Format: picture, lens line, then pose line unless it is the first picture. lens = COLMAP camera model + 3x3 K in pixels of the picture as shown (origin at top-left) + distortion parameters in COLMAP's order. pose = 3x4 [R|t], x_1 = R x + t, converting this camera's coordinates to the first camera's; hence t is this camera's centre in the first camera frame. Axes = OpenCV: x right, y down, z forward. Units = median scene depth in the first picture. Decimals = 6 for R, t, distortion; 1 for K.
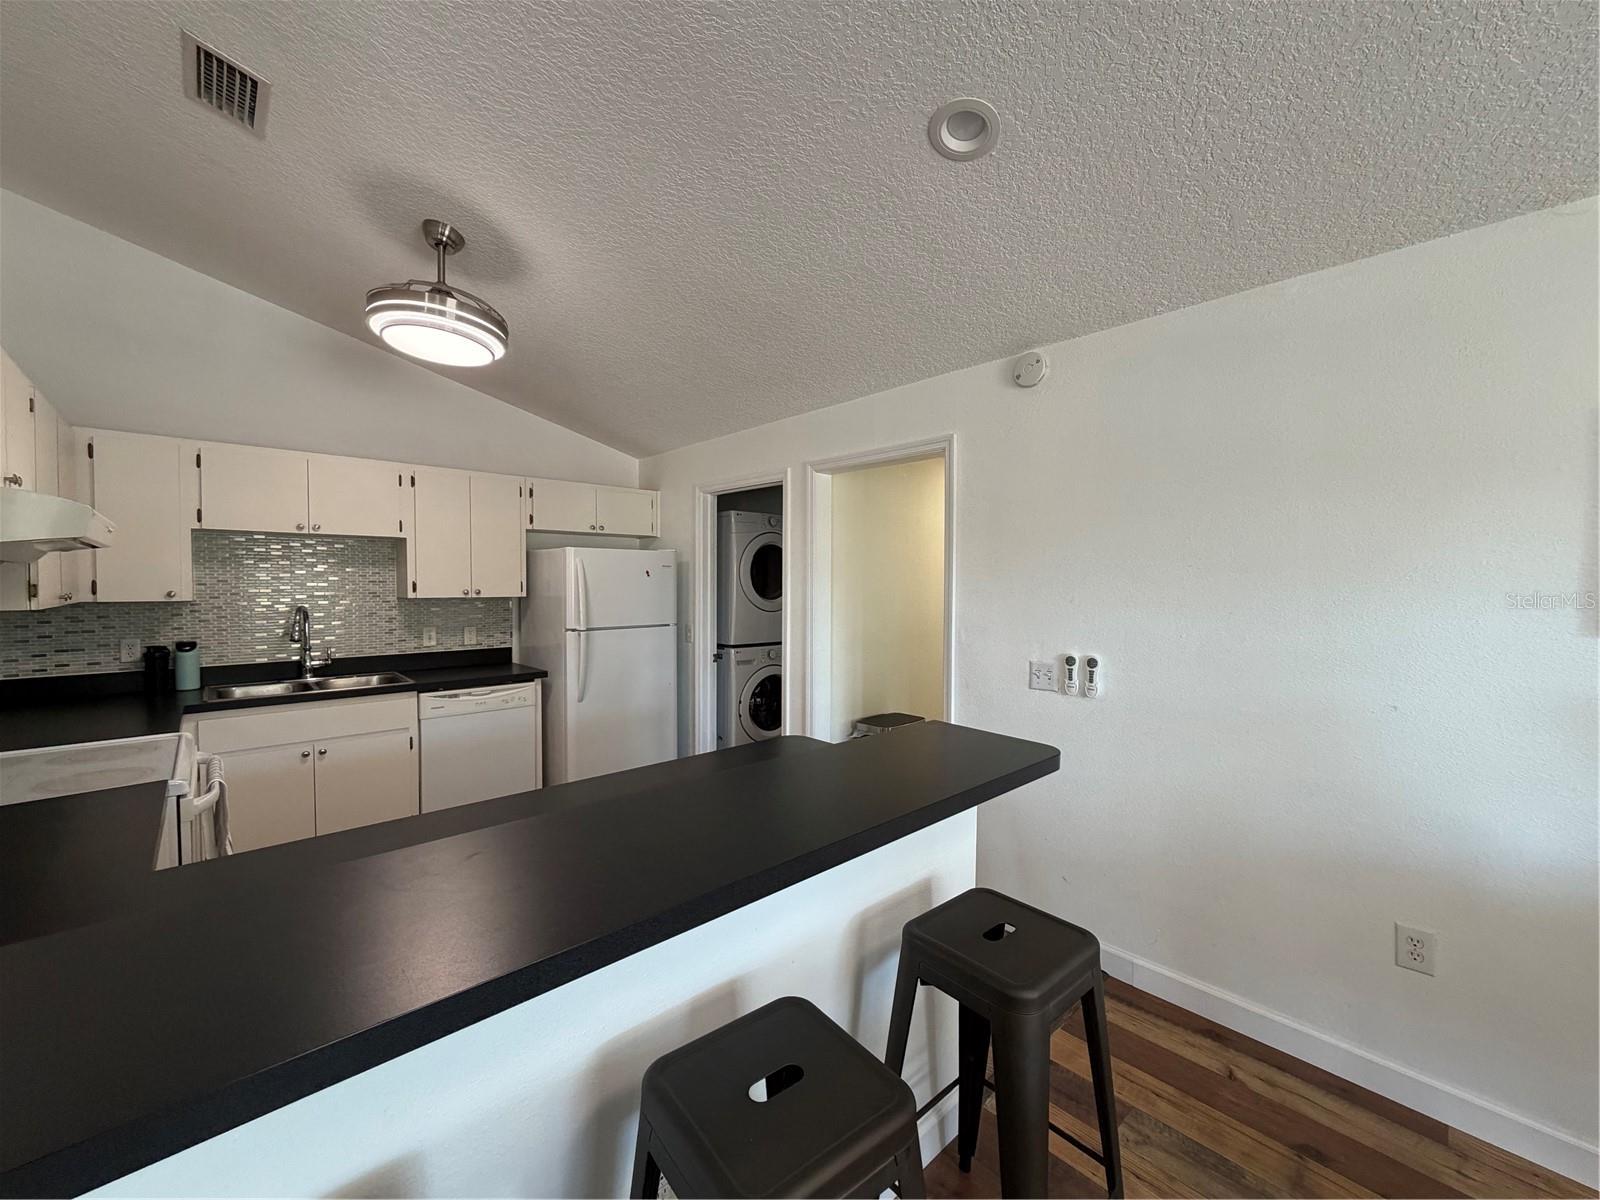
lens RADIAL K [[636.7, 0, 812.5], [0, 636.7, 590.4], [0, 0, 1]] dist [-0.000343, 0.000184]
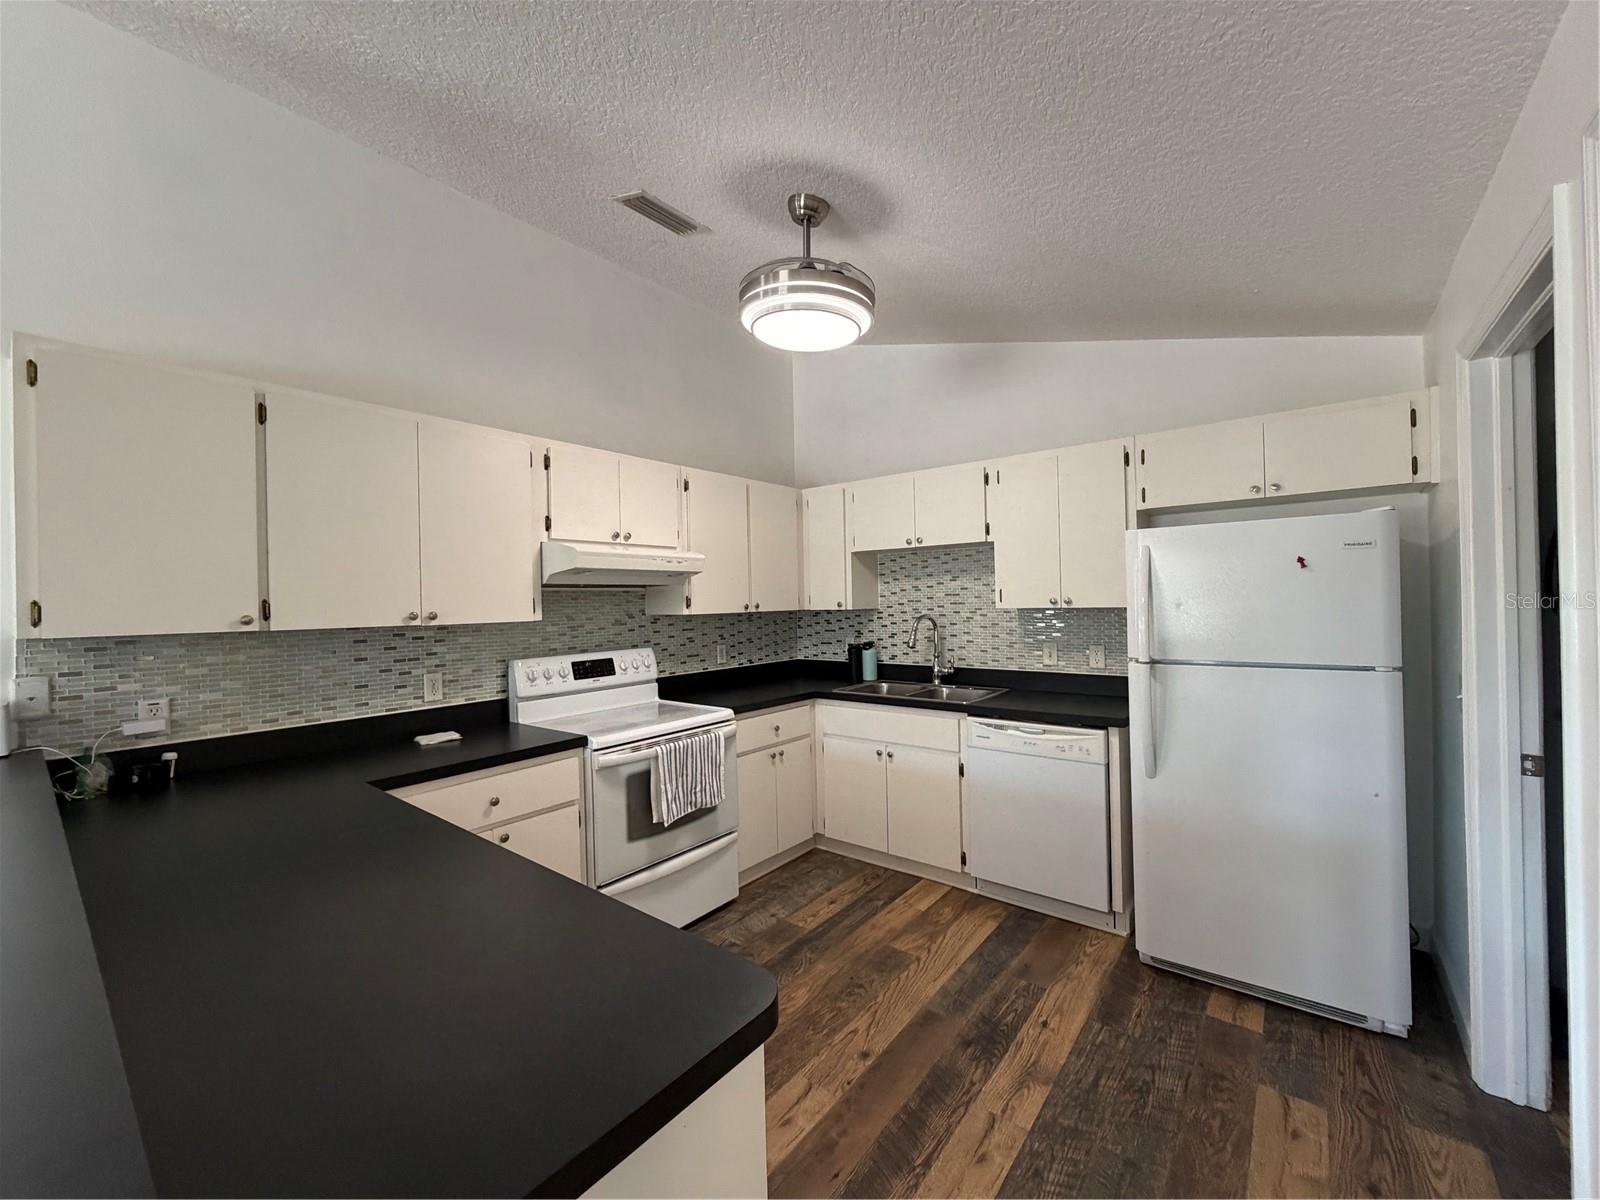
lens RADIAL K [[636.7, 0, 797.8], [0, 636.7, 616.7], [0, 0, 1]] dist [-0.000343, 0.000184]
pose [[0.151694, 0.022966, -0.988161, 0.223352], [0.013197, 0.999594, 0.025258, -0.002723], [0.988339, -0.016872, 0.151329, 0.645883]]
